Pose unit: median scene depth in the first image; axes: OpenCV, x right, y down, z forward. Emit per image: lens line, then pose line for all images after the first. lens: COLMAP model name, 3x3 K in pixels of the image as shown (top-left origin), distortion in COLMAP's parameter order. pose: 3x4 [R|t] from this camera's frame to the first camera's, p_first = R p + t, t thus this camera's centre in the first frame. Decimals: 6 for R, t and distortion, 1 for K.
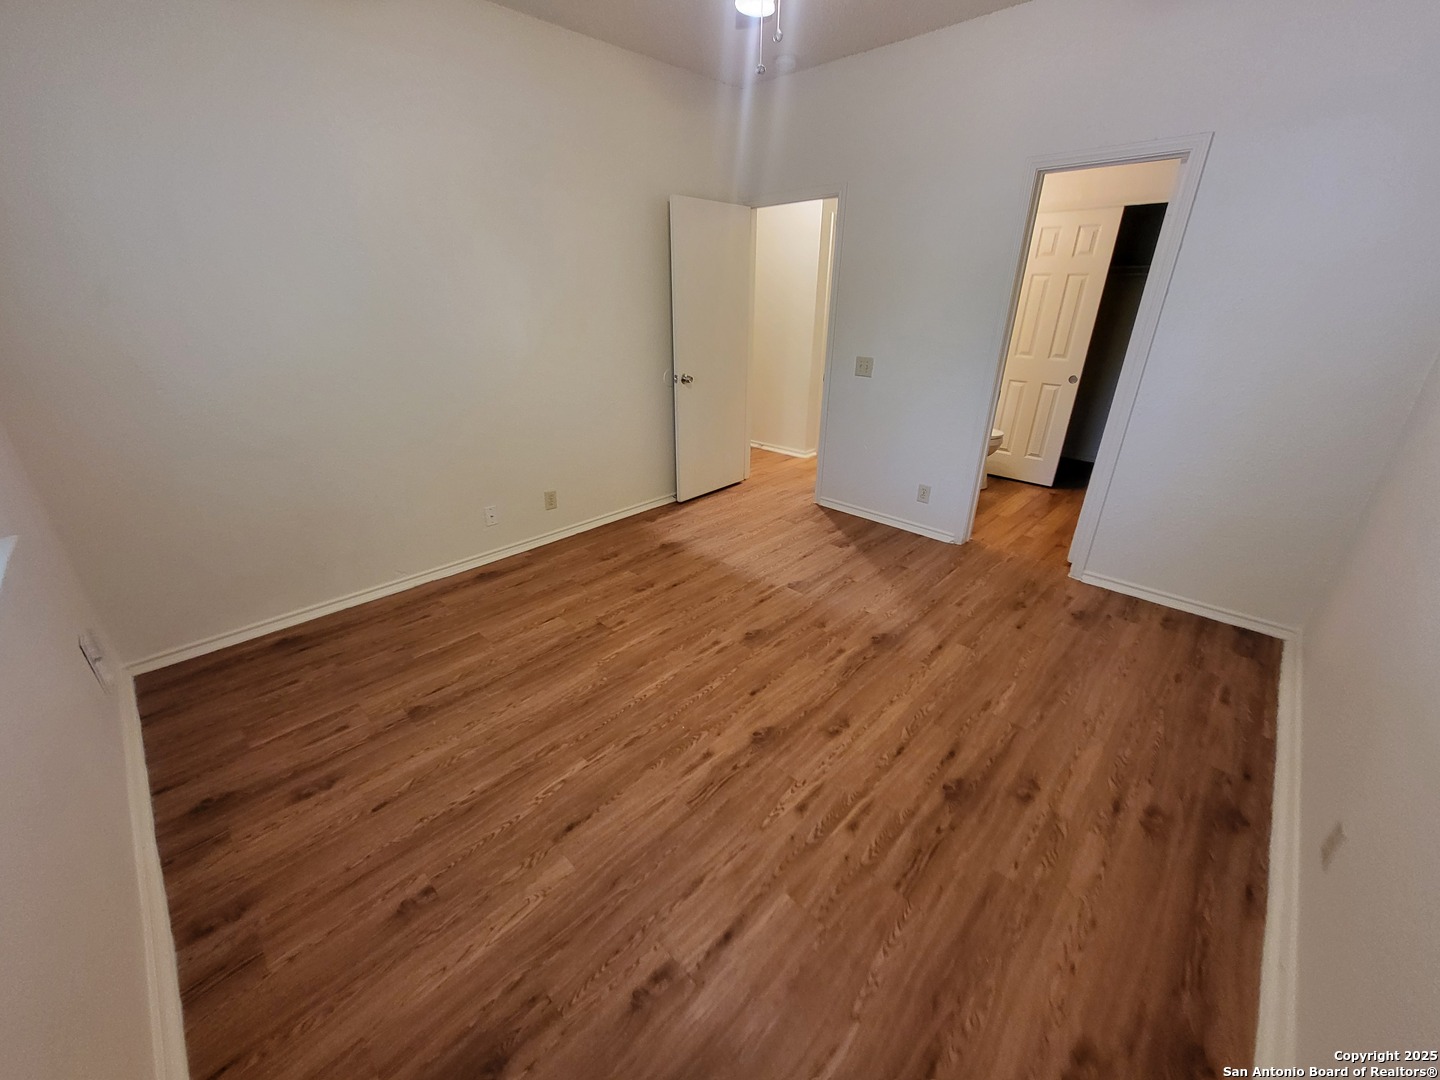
lens RADIAL K [[562.6, 0, 713.5], [0, 562.6, 543.1], [0, 0, 1]] dist [-0.000590, -0.000137]
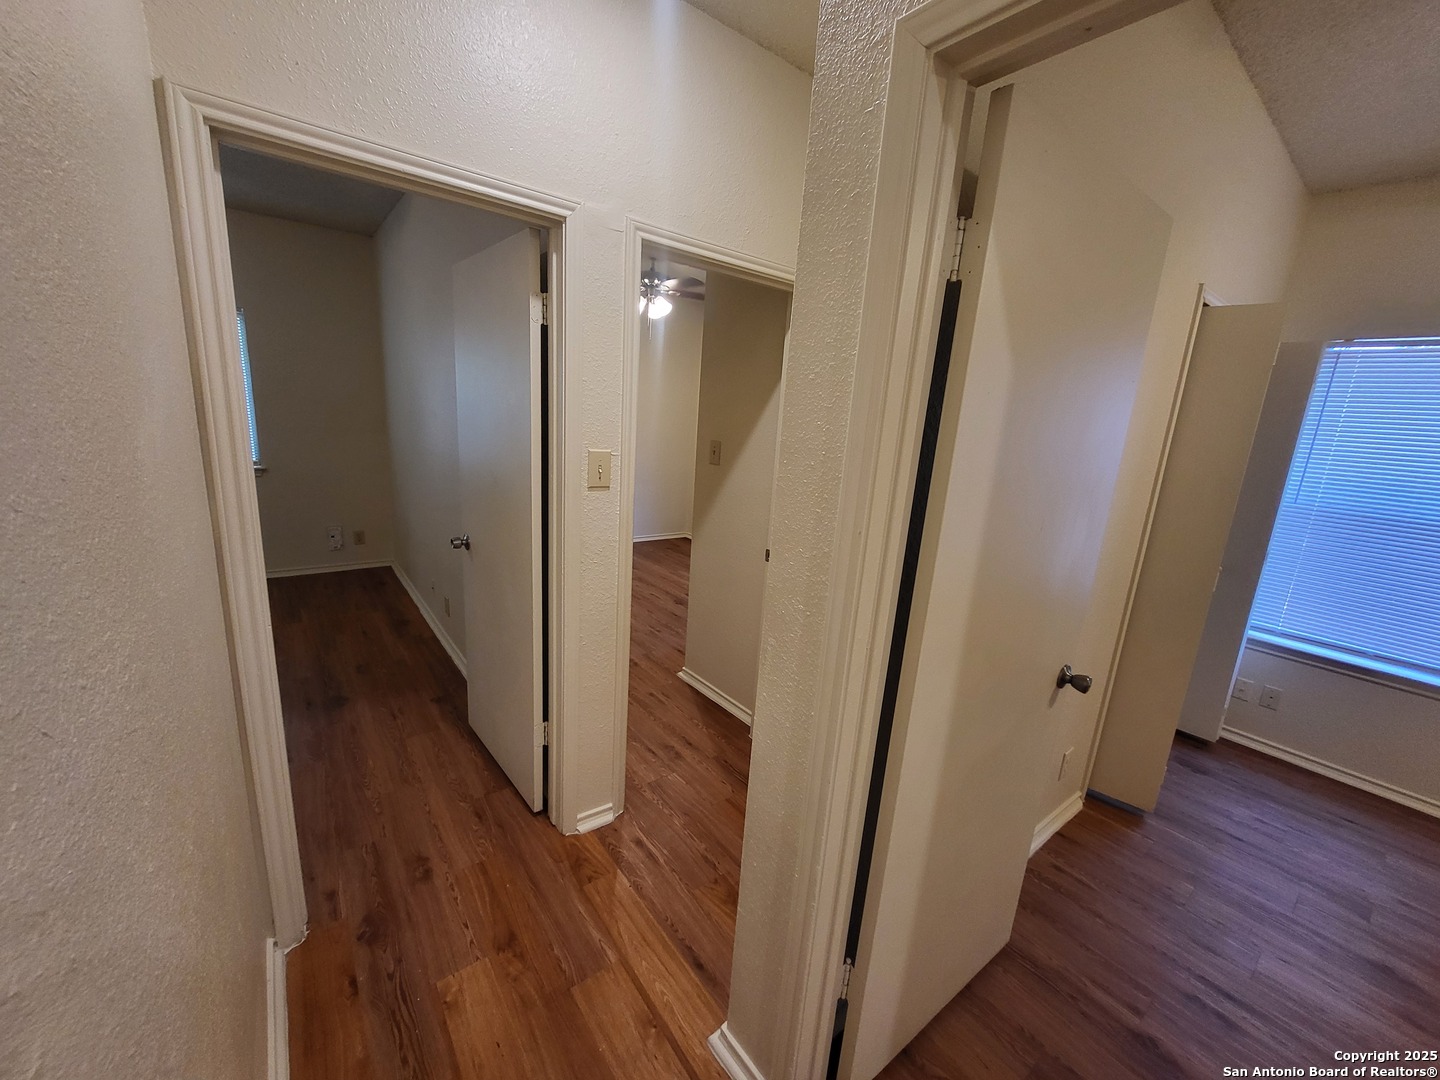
lens RADIAL K [[562.6, 0, 713.5], [0, 562.6, 543.1], [0, 0, 1]] dist [-0.000590, -0.000137]
pose [[-0.149267, 0.203419, -0.967647, 0.770253], [-0.463166, 0.850227, 0.250182, -0.863465], [0.873611, 0.485525, -0.032694, 1.928104]]
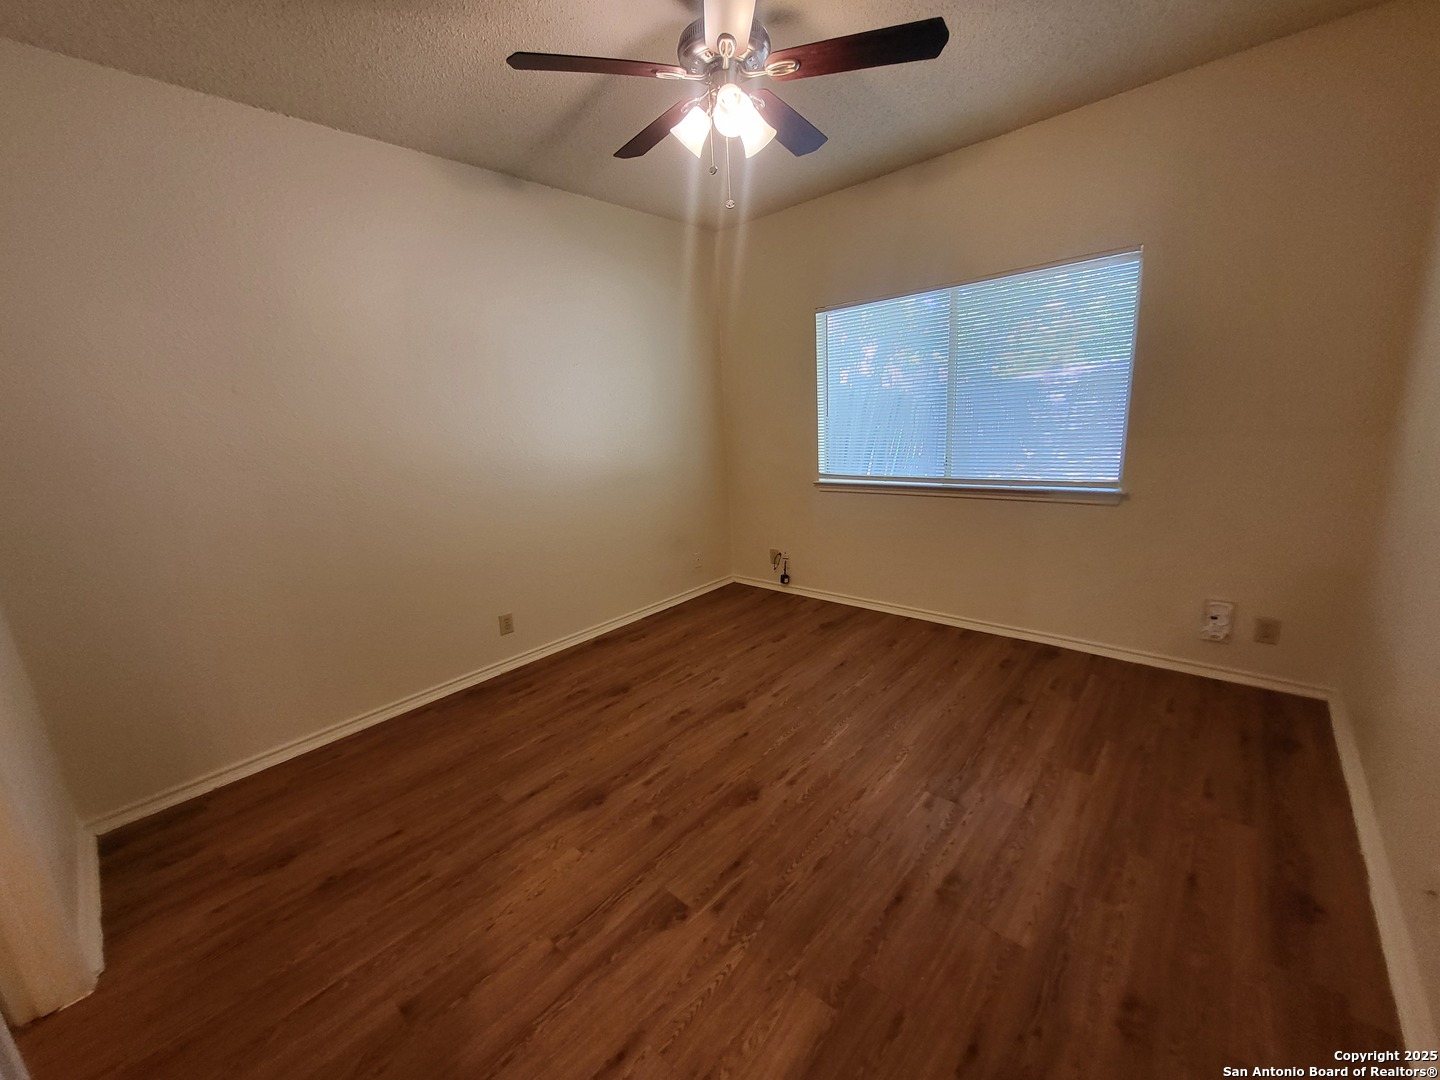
lens RADIAL K [[562.6, 0, 713.5], [0, 562.6, 543.1], [0, 0, 1]] dist [-0.000590, -0.000137]
pose [[-0.997881, 0.063390, -0.014674, 0.113100], [0.041390, 0.792430, 0.608557, -0.639269], [0.050204, 0.606661, -0.793374, 1.474091]]
